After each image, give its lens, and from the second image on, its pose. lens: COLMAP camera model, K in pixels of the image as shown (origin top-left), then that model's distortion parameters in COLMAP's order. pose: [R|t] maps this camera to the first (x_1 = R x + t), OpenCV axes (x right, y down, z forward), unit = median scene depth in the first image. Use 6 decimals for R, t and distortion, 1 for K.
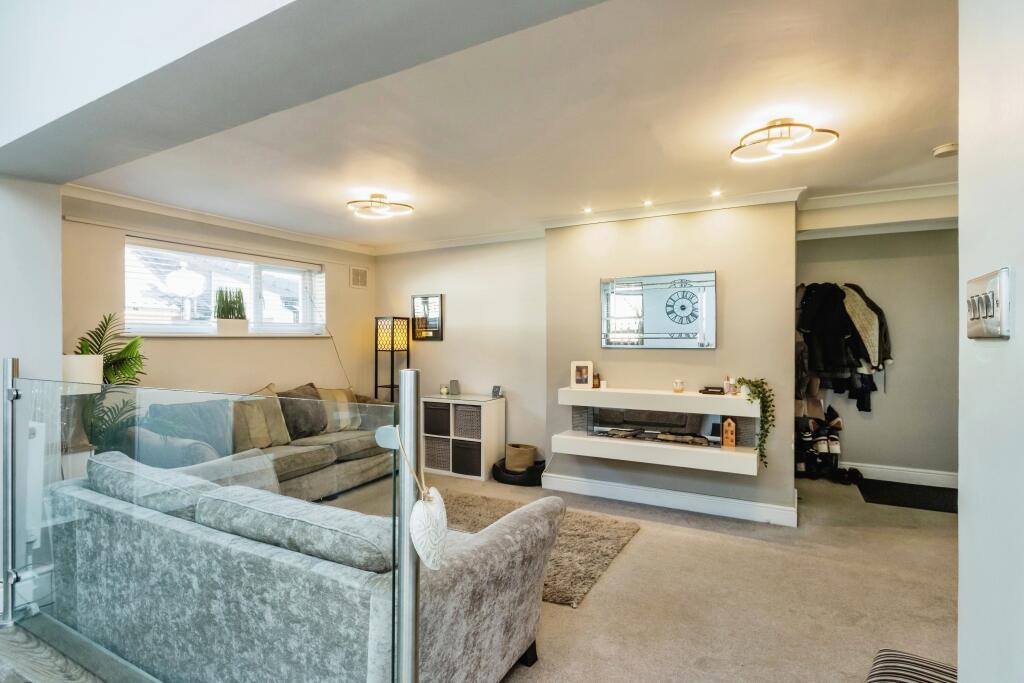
lens RADIAL K [[480.0, 0, 548.2], [0, 480.0, 331.8], [0, 0, 1]] dist [0.014377, -0.005873]
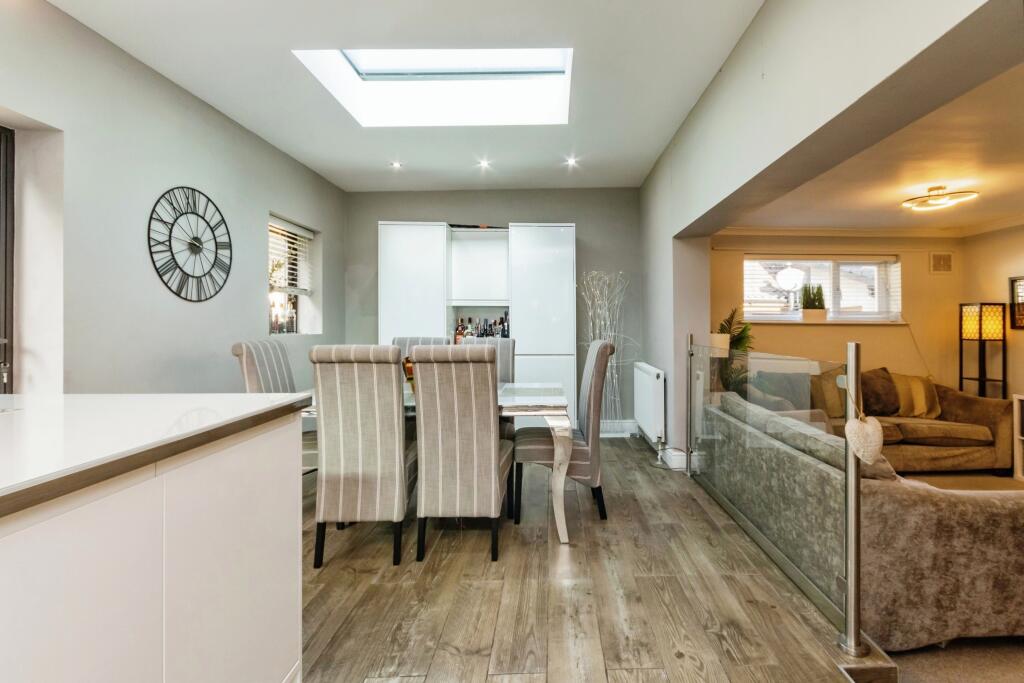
lens RADIAL K [[480.0, 0, 548.2], [0, 480.0, 331.8], [0, 0, 1]] dist [0.014377, -0.005873]
pose [[0.432470, 0.021250, -0.901398, 0.181269], [0.002099, 0.999696, 0.024575, -0.000466], [0.901646, -0.012520, 0.432294, -0.163880]]
